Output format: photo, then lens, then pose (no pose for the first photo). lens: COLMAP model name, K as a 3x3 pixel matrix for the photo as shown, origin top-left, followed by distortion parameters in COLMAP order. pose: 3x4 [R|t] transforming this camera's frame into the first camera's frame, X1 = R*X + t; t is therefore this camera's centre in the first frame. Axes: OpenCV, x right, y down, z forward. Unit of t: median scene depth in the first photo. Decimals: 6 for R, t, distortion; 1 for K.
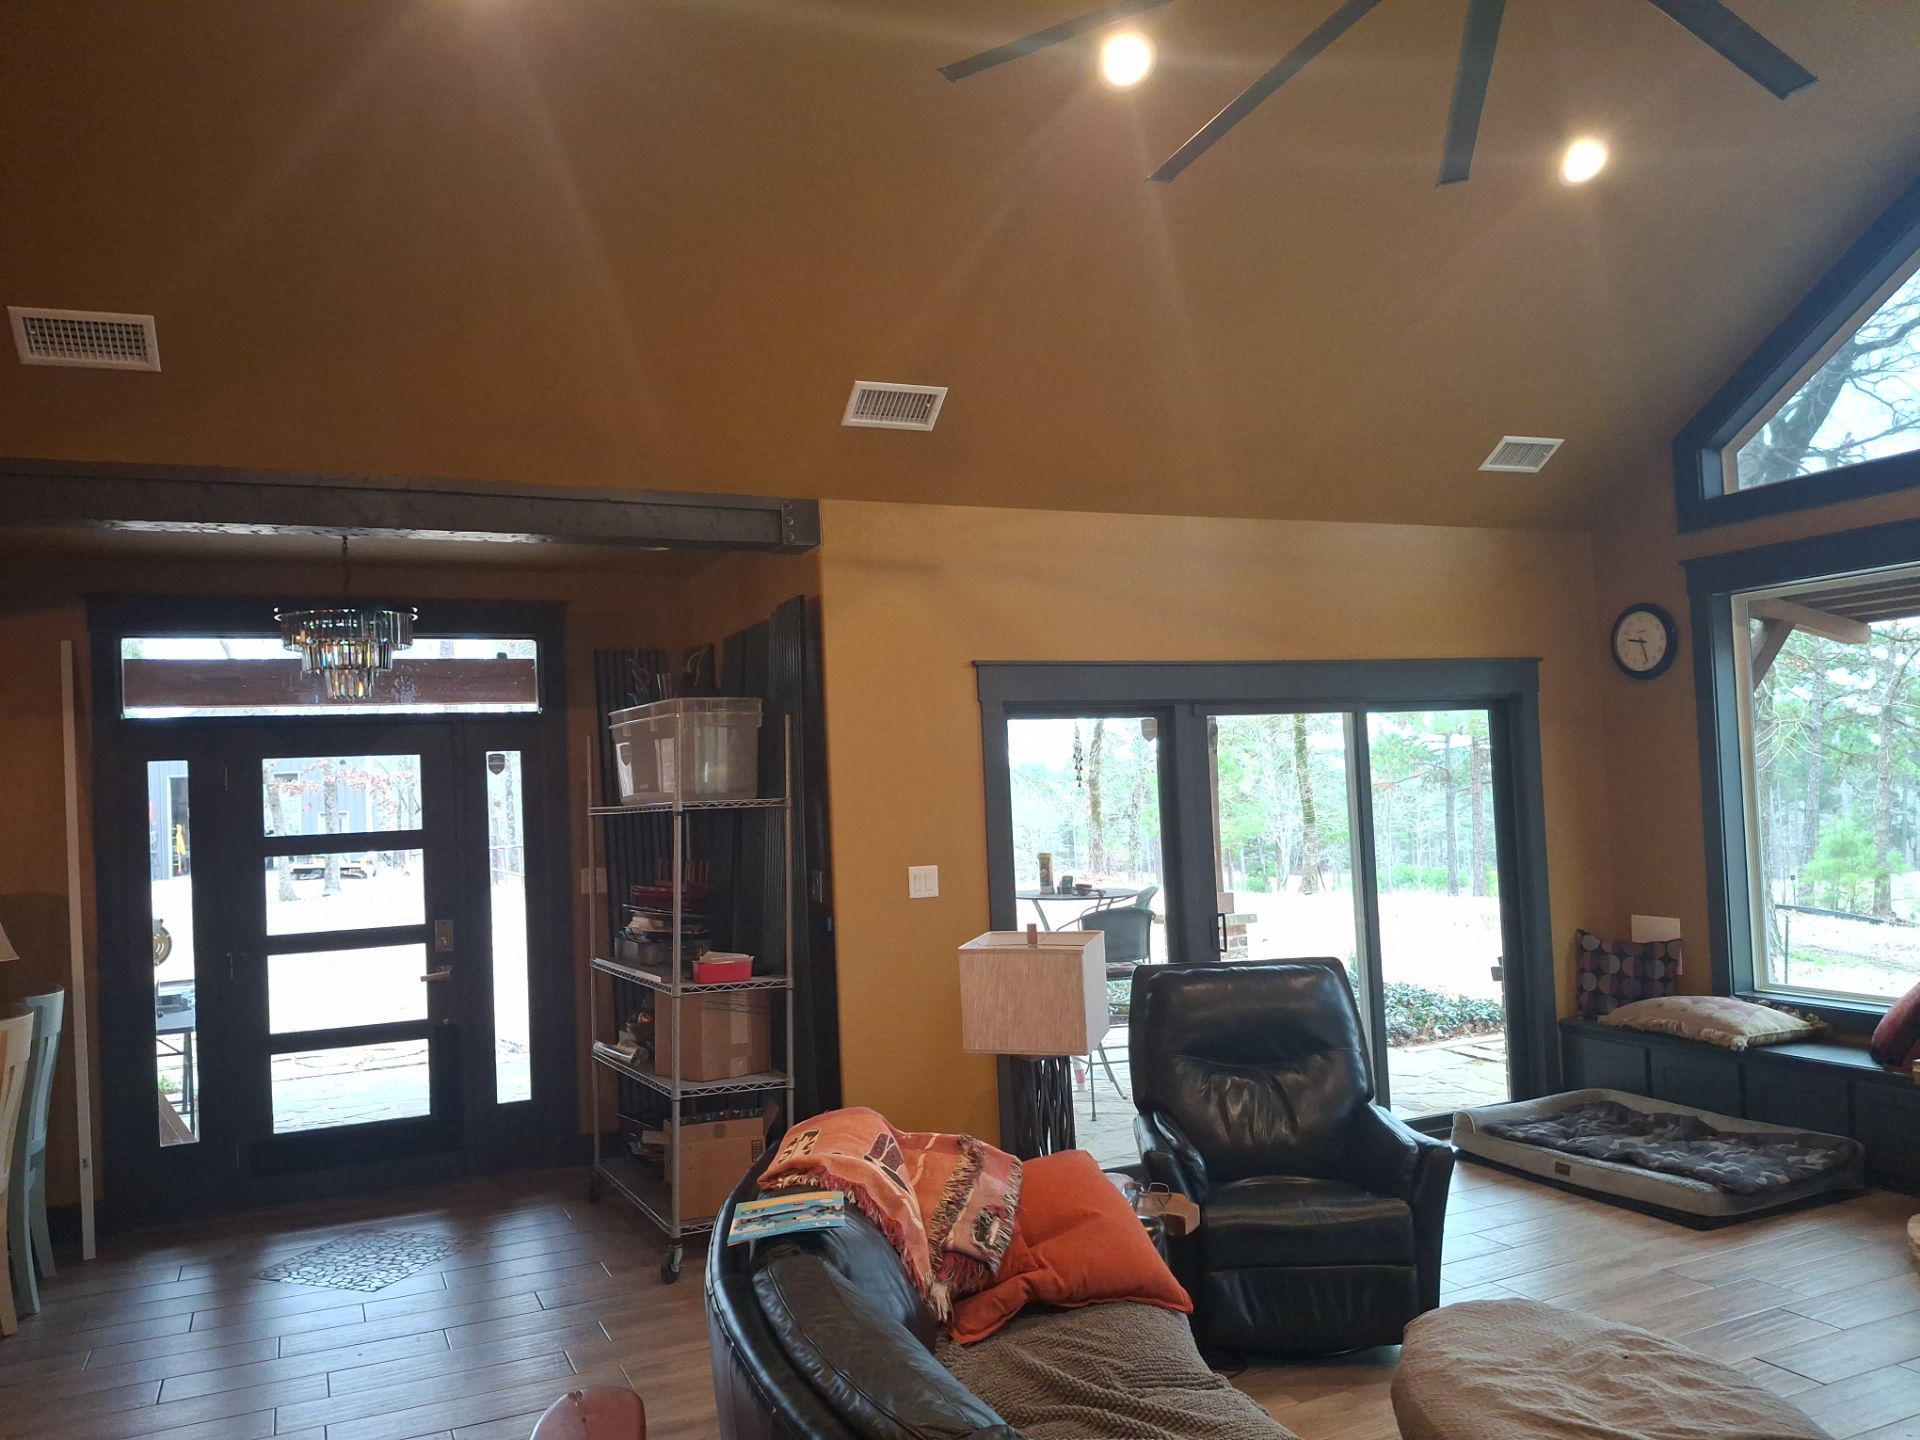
lens RADIAL K [[1454.6, 0, 960.0], [0, 1454.6, 720.0], [0, 0, 1]] dist [-0.008840, -0.004846]
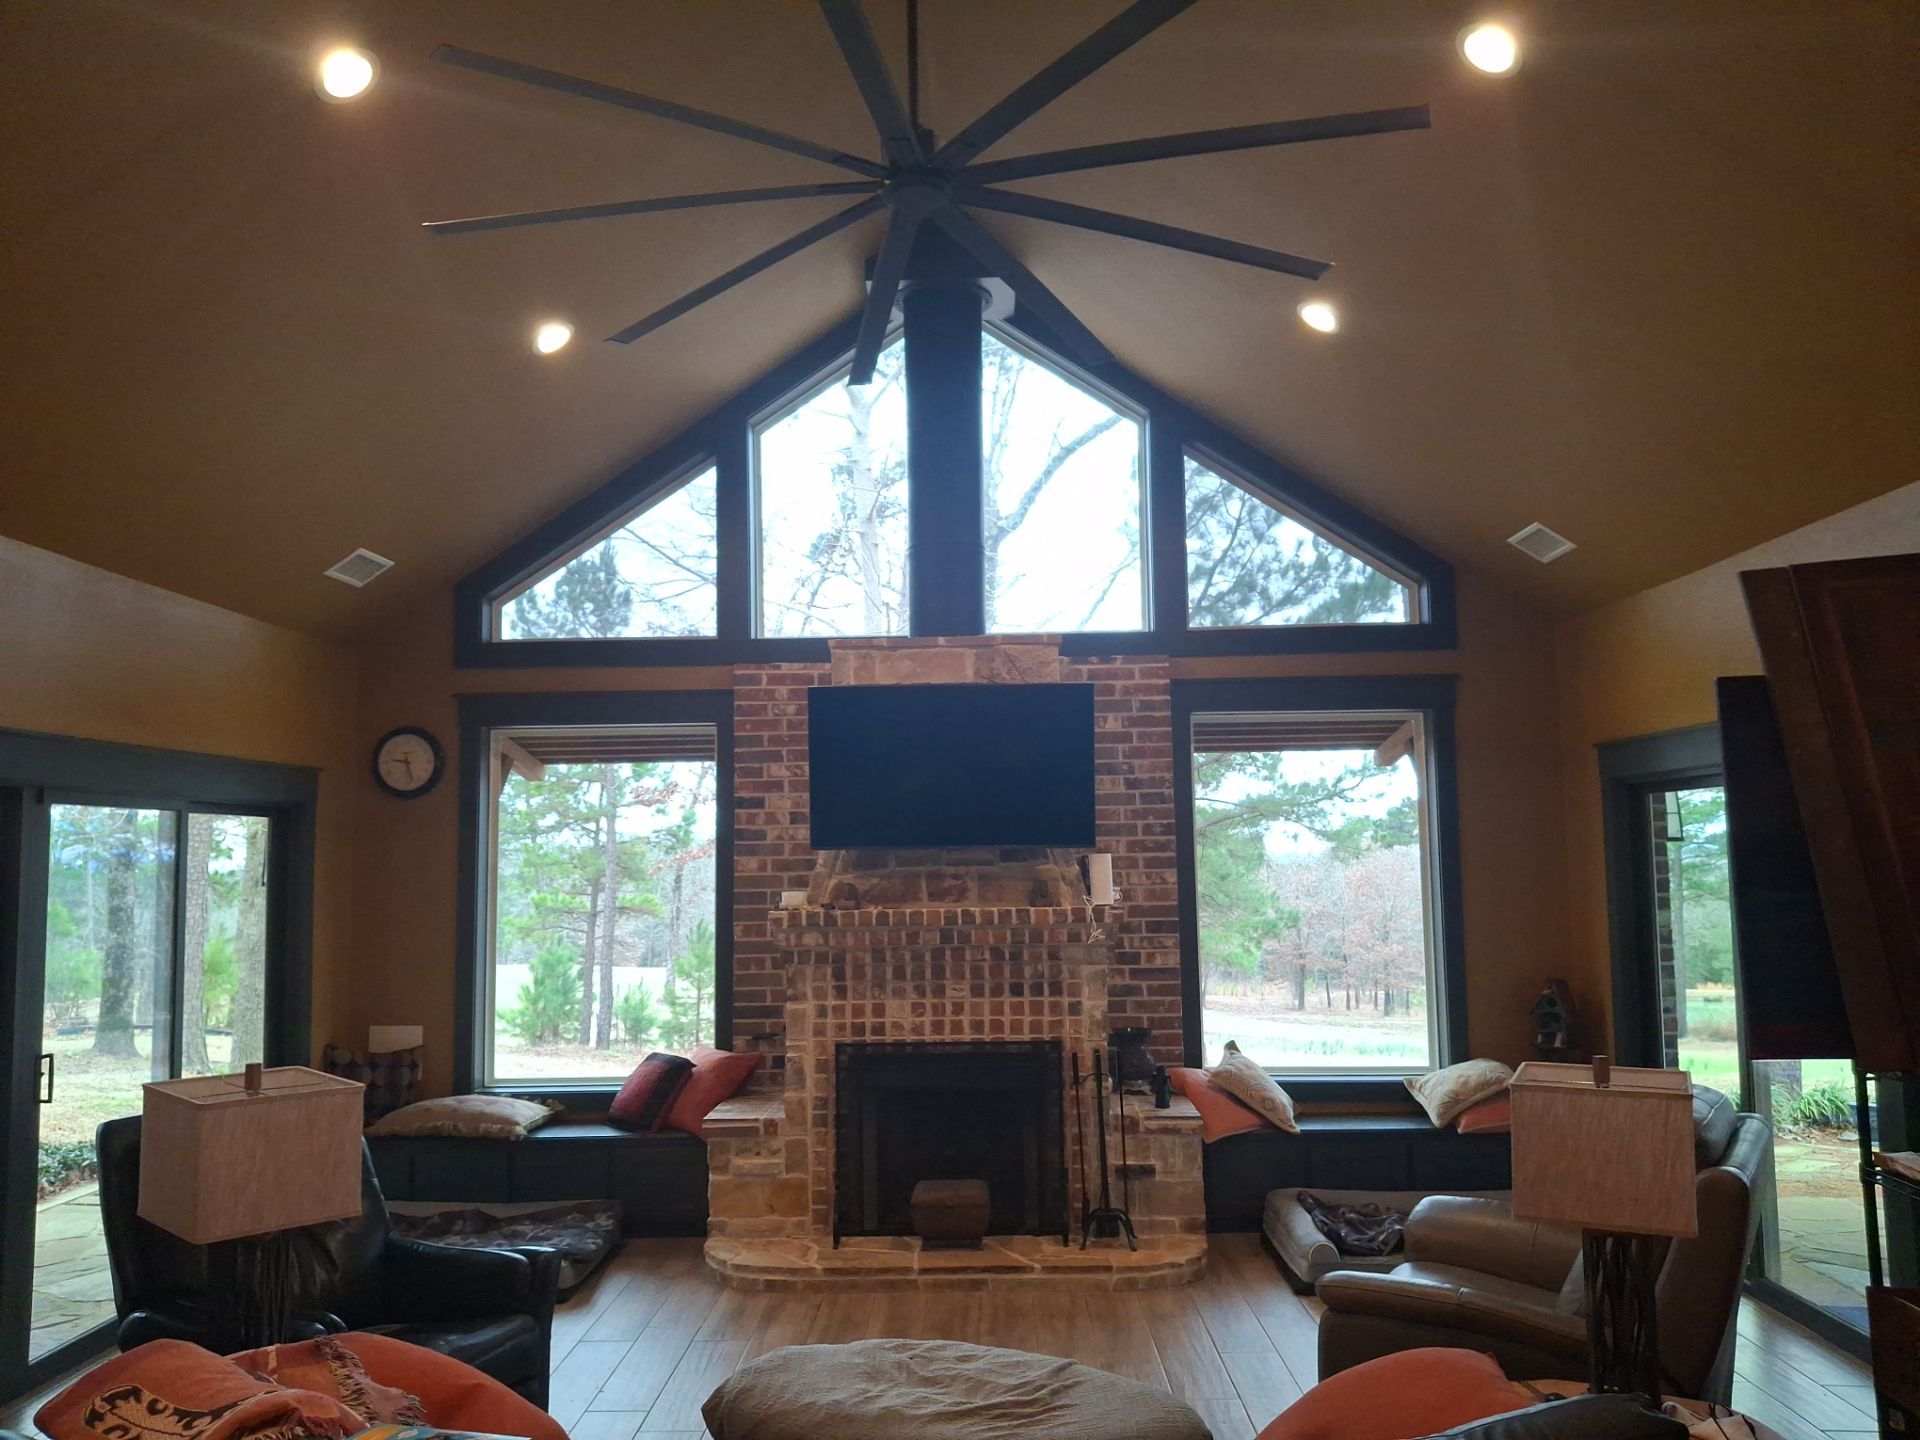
lens RADIAL K [[1454.6, 0, 960.0], [0, 1454.6, 720.0], [0, 0, 1]] dist [-0.008840, -0.004846]
pose [[0.433489, 0.119734, 0.893169, -0.335651], [-0.046705, 0.992787, -0.110420, 0.014767], [-0.899948, 0.006150, 0.435954, 0.198114]]
